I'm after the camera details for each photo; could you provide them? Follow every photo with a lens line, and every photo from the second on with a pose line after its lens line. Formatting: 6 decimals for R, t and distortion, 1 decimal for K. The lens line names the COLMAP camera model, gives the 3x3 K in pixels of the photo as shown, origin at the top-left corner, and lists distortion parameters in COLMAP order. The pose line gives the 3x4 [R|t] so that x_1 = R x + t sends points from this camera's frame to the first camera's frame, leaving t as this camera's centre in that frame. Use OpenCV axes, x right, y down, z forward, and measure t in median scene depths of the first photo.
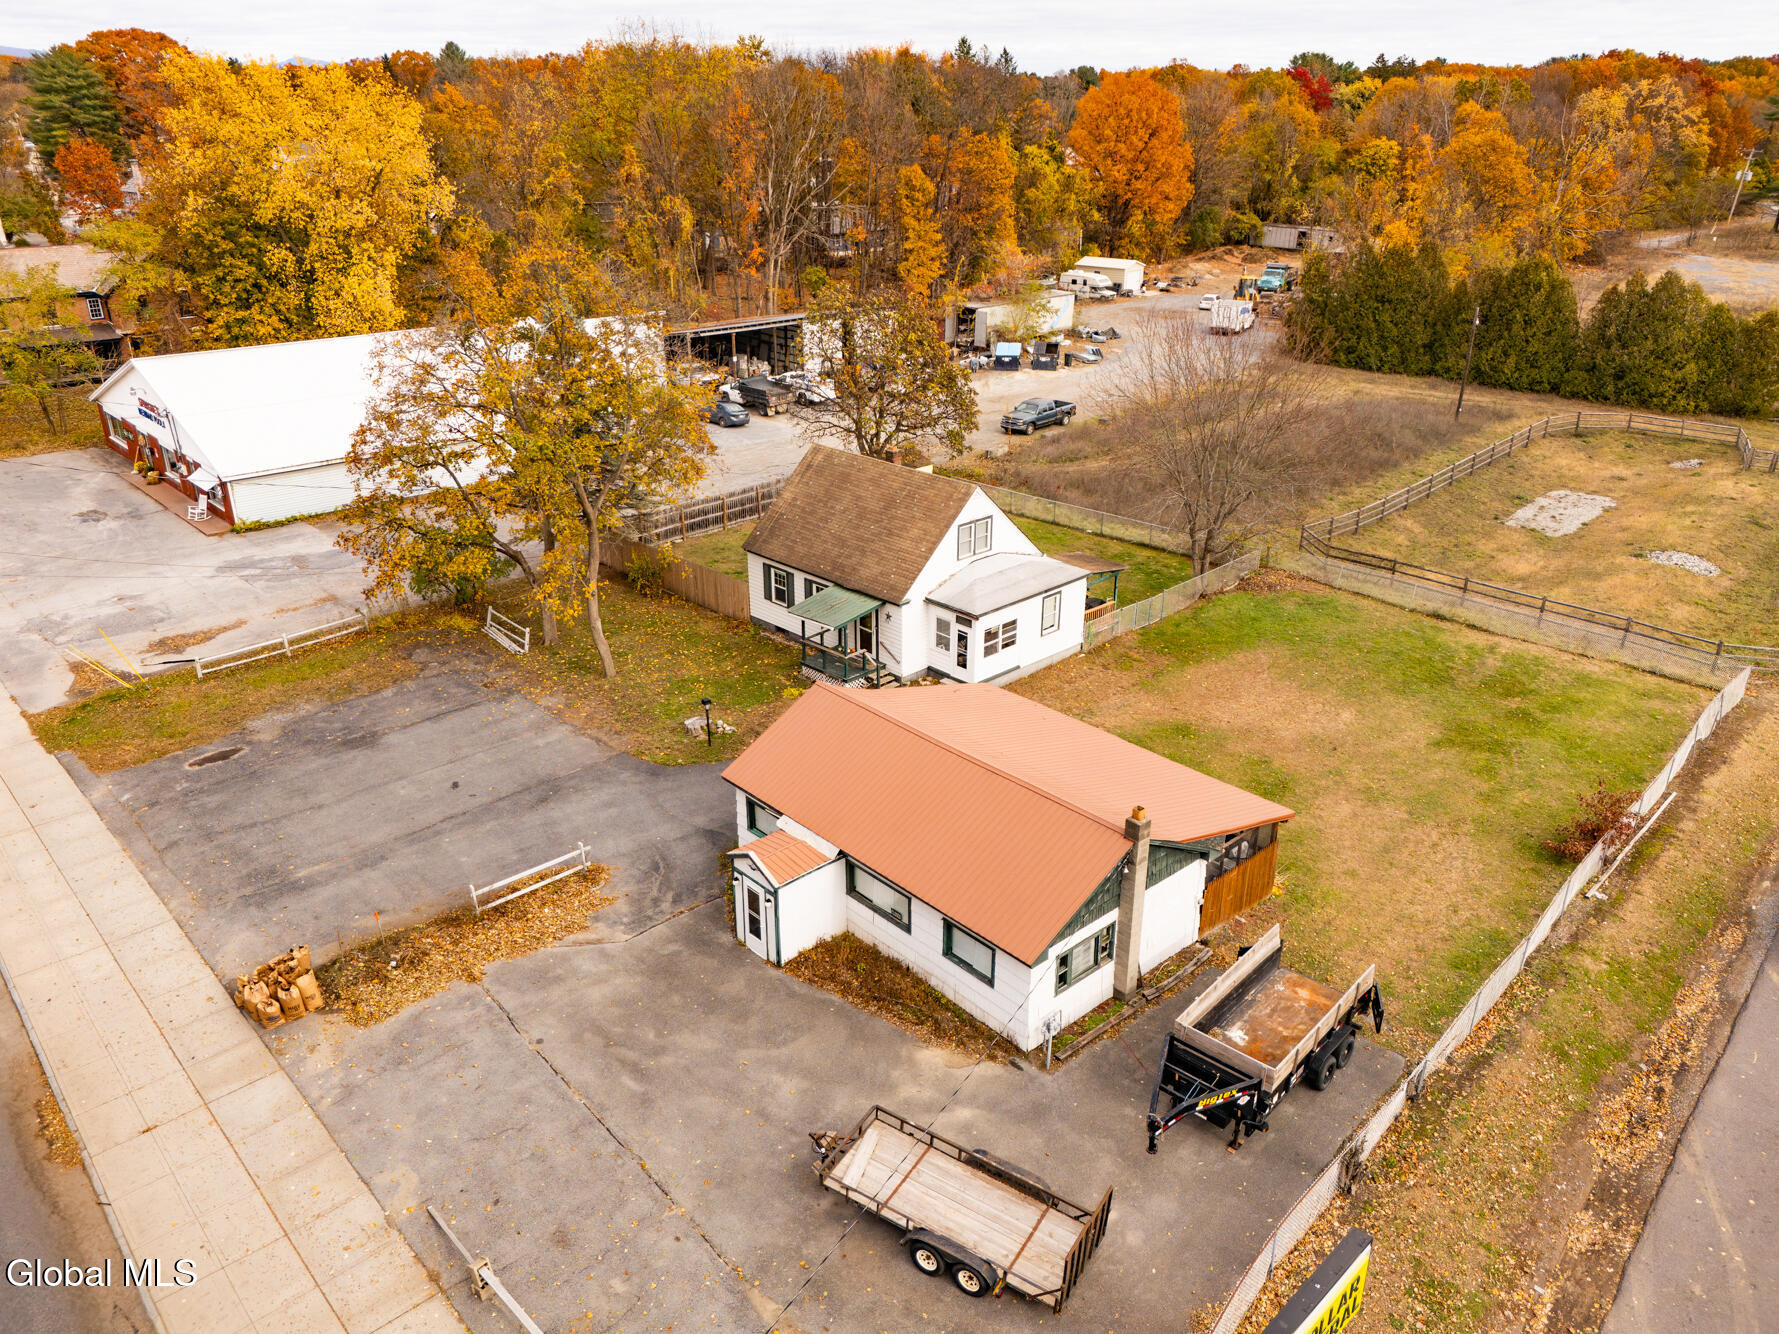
lens RADIAL K [[1309.6, 0, 902.4], [0, 1309.6, 666.7], [0, 0, 1]] dist [0.073881, -0.065632]
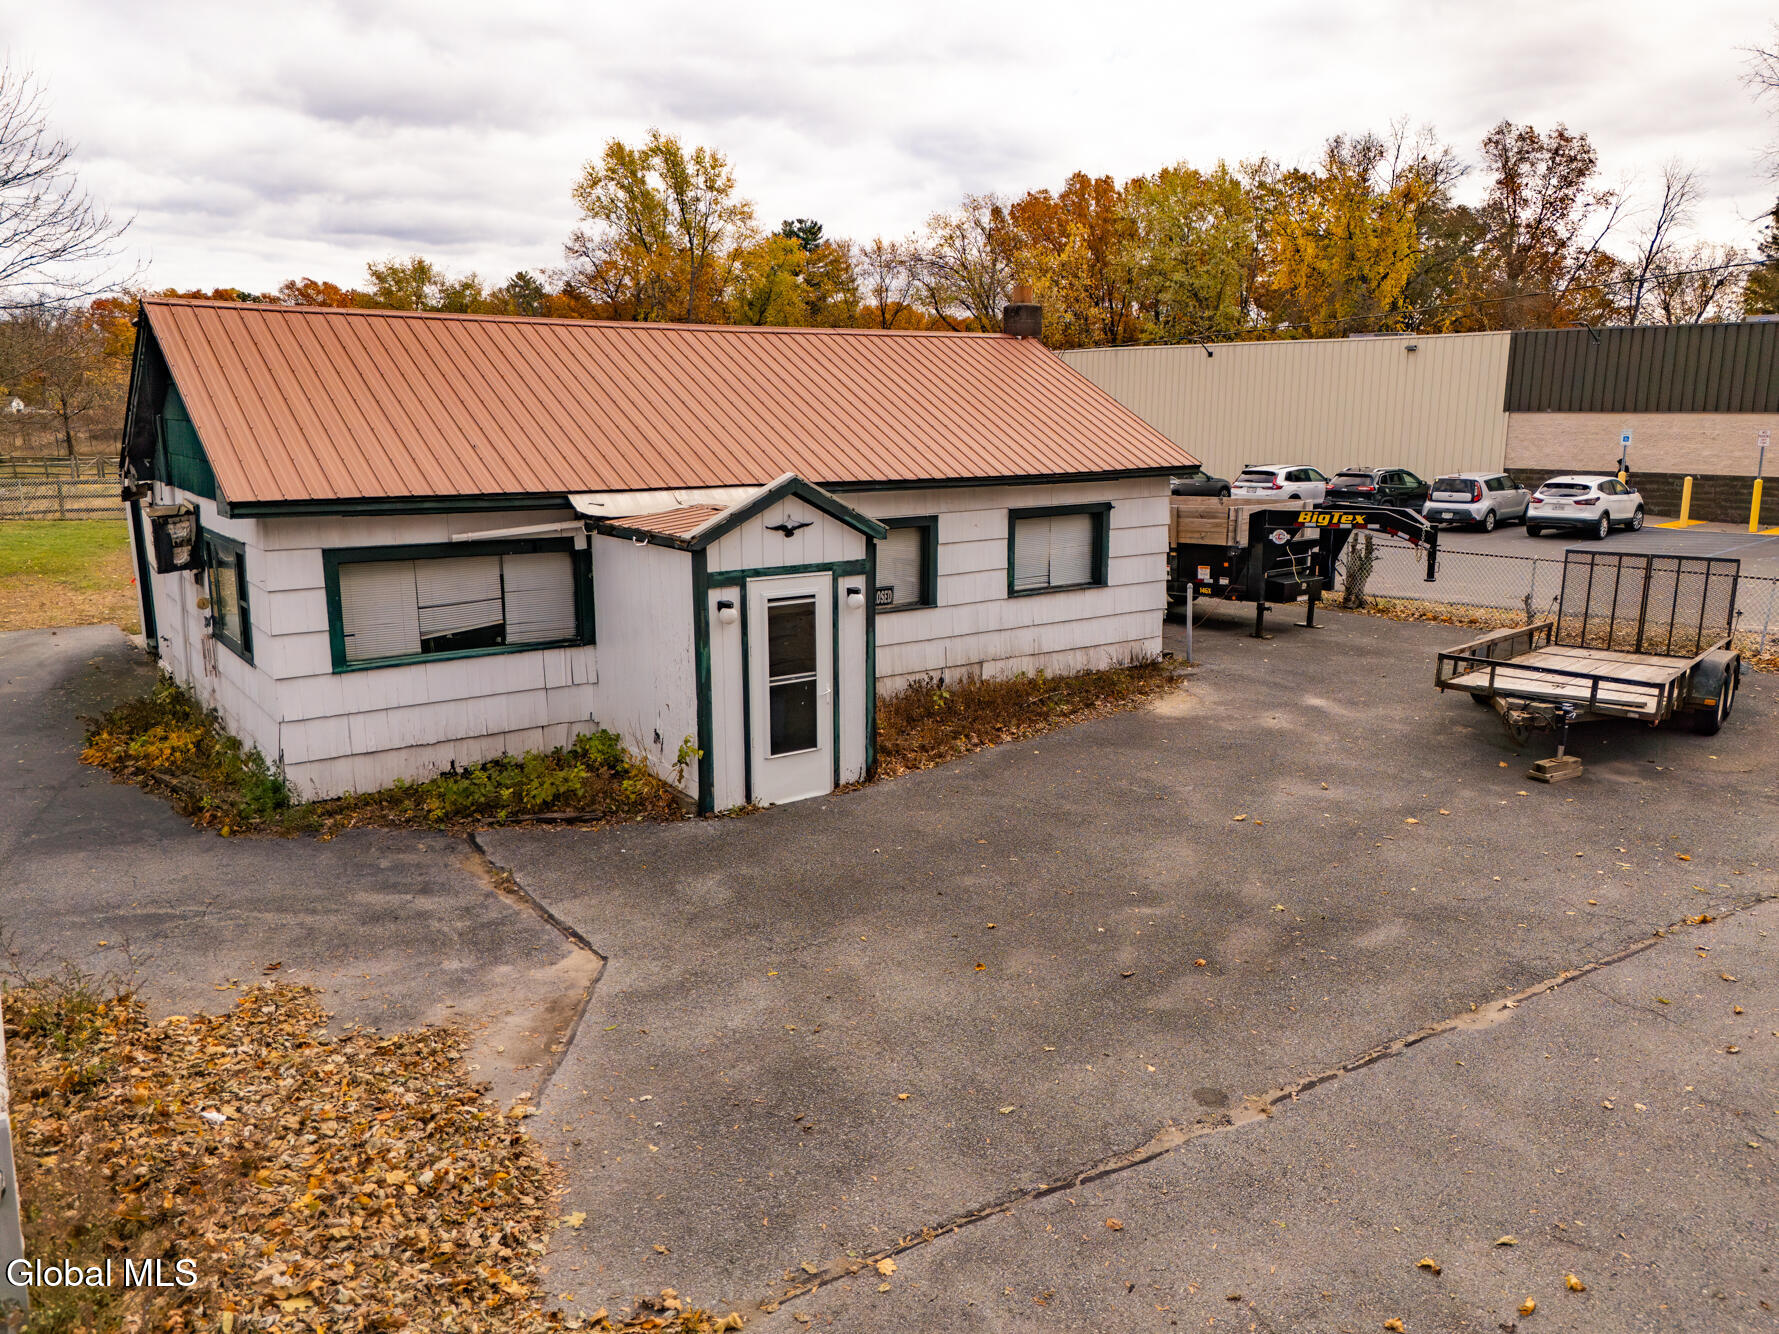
lens RADIAL K [[1309.6, 0, 889.1], [0, 1309.6, 637.7], [0, 0, 1]] dist [0.073881, -0.065632]
pose [[0.125481, -0.181339, 0.975382, -0.351679], [0.397597, 0.909938, 0.118021, 0.112475], [-0.908939, 0.373000, 0.186280, 0.693626]]
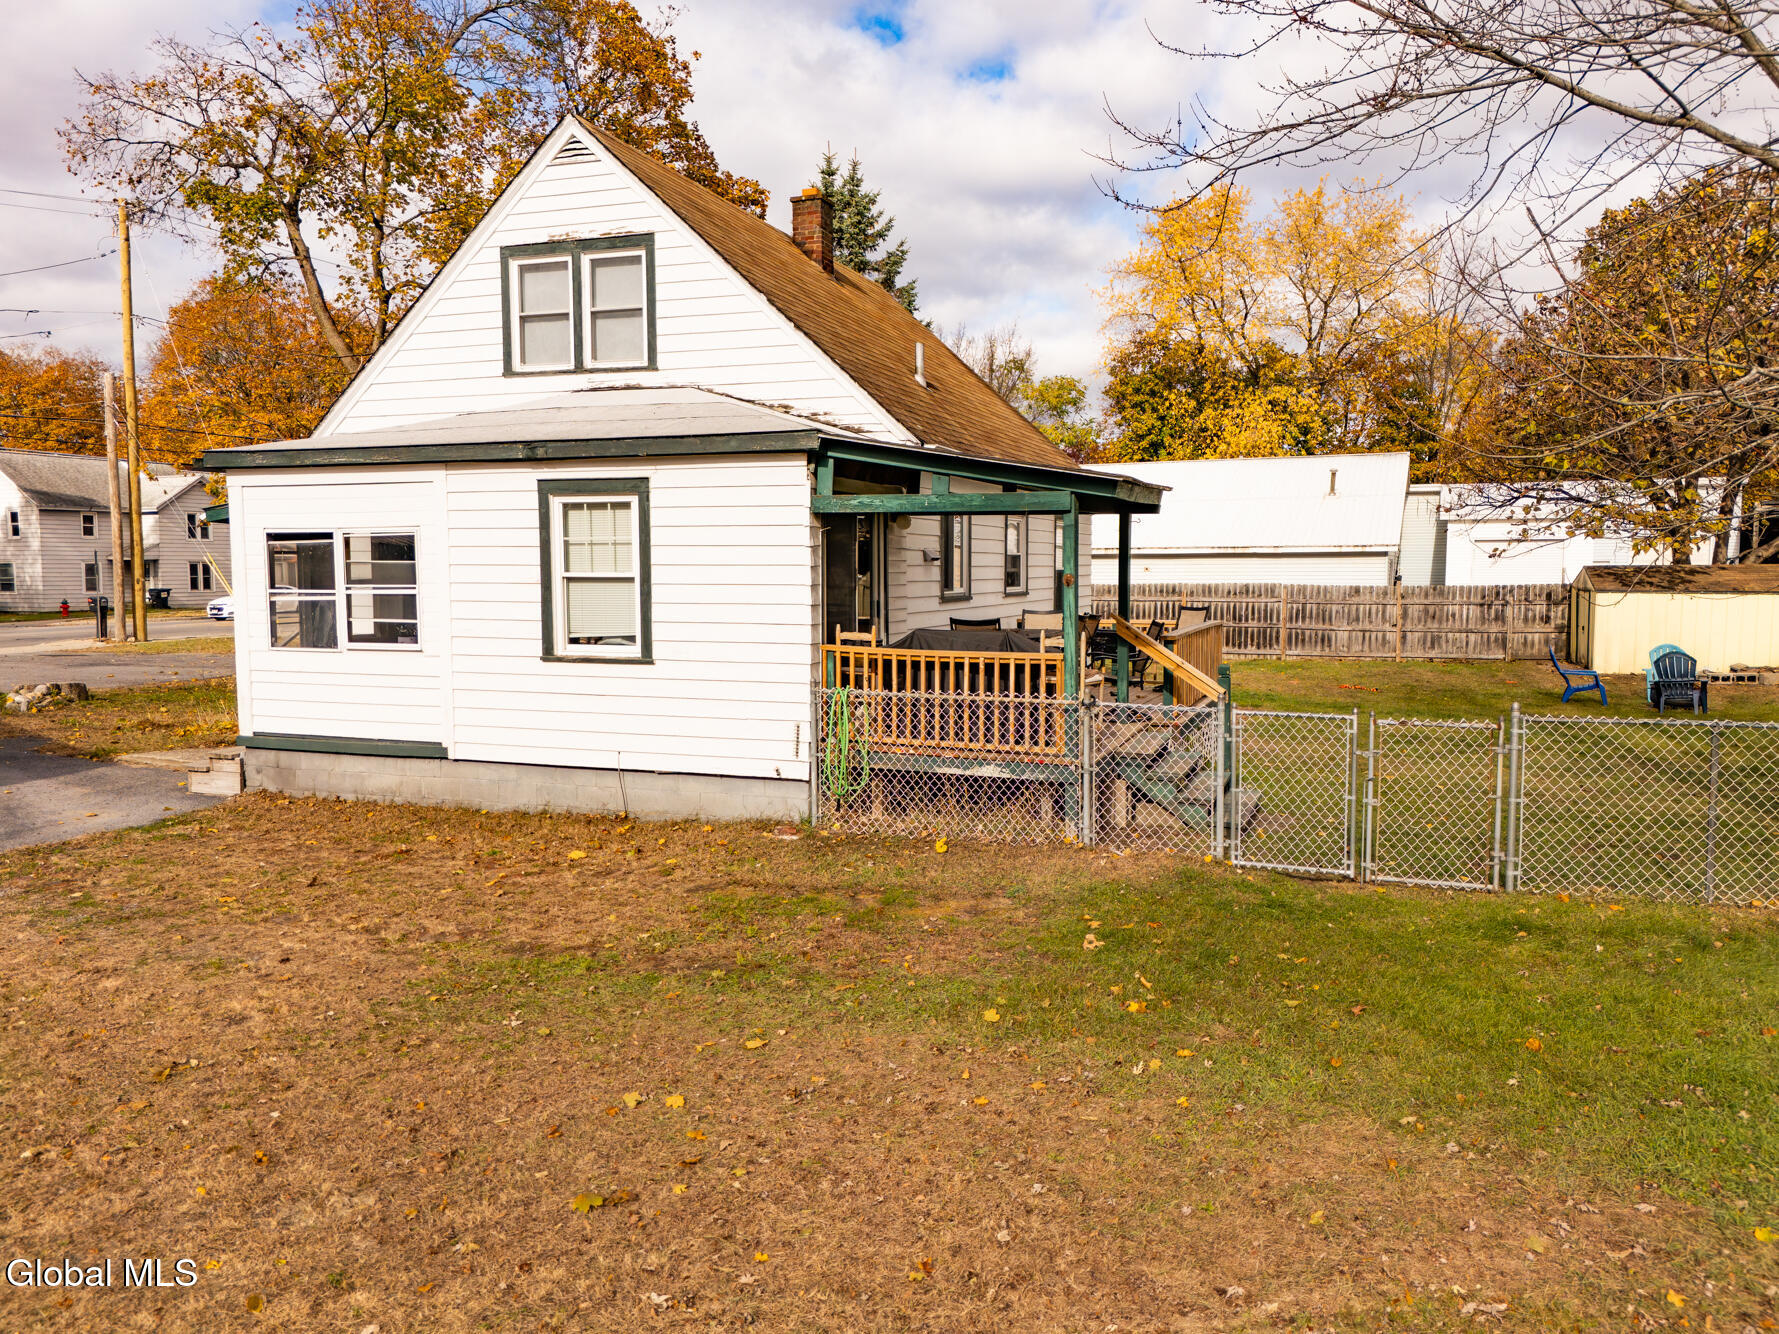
lens RADIAL K [[1309.6, 0, 900.3], [0, 1309.6, 669.1], [0, 0, 1]] dist [0.073881, -0.065632]
pose [[0.420247, 0.063401, -0.905192, 0.399300], [-0.354000, 0.929968, -0.099213, -0.022945], [0.835510, 0.362132, 0.413260, 1.089493]]
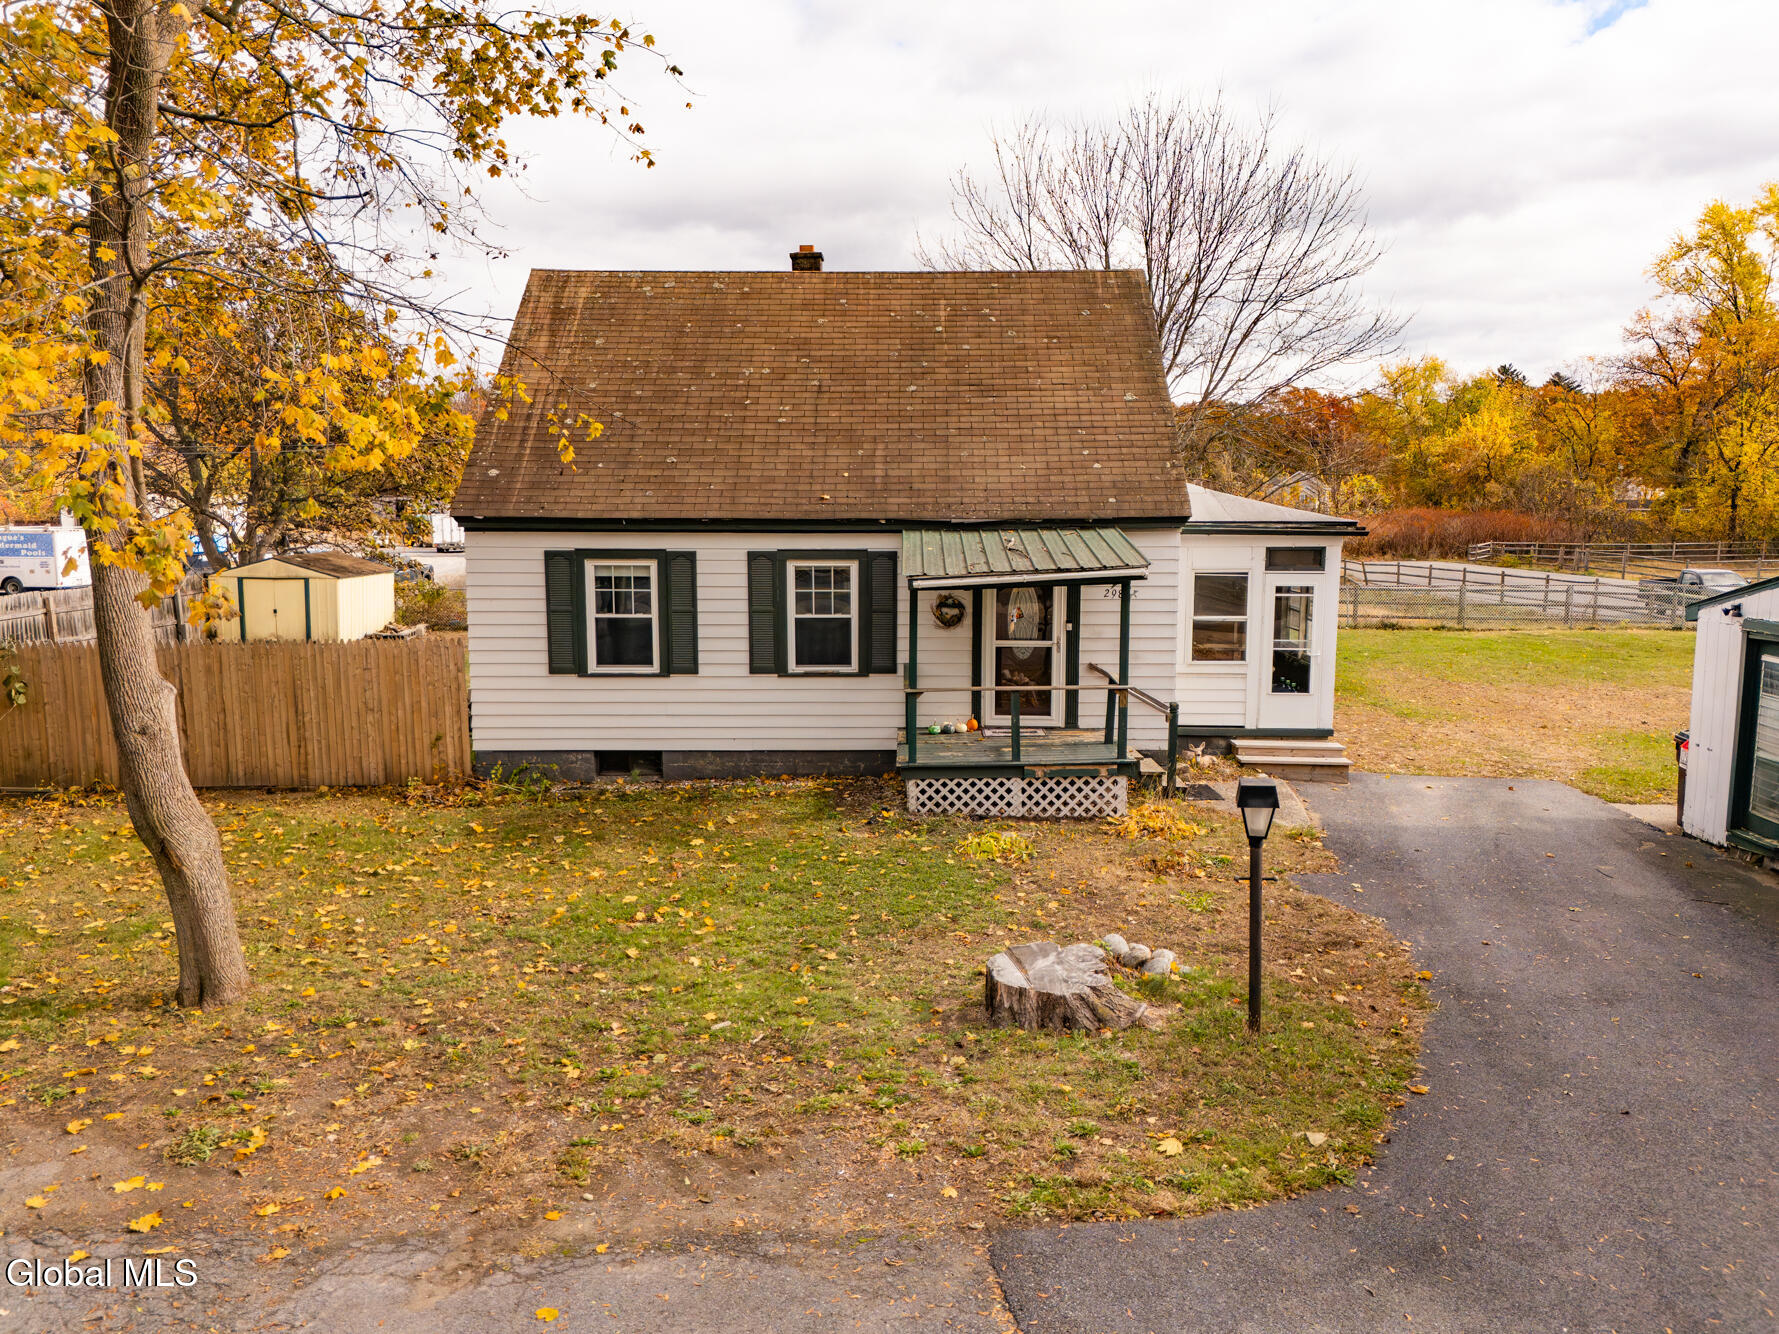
lens RADIAL K [[1309.6, 0, 906.8], [0, 1309.6, 660.8], [0, 0, 1]] dist [0.073881, -0.065632]
pose [[0.707661, -0.089650, 0.700842, -0.324511], [0.282716, 0.944977, -0.164588, 0.025278], [-0.647525, 0.314612, 0.694069, 0.887147]]
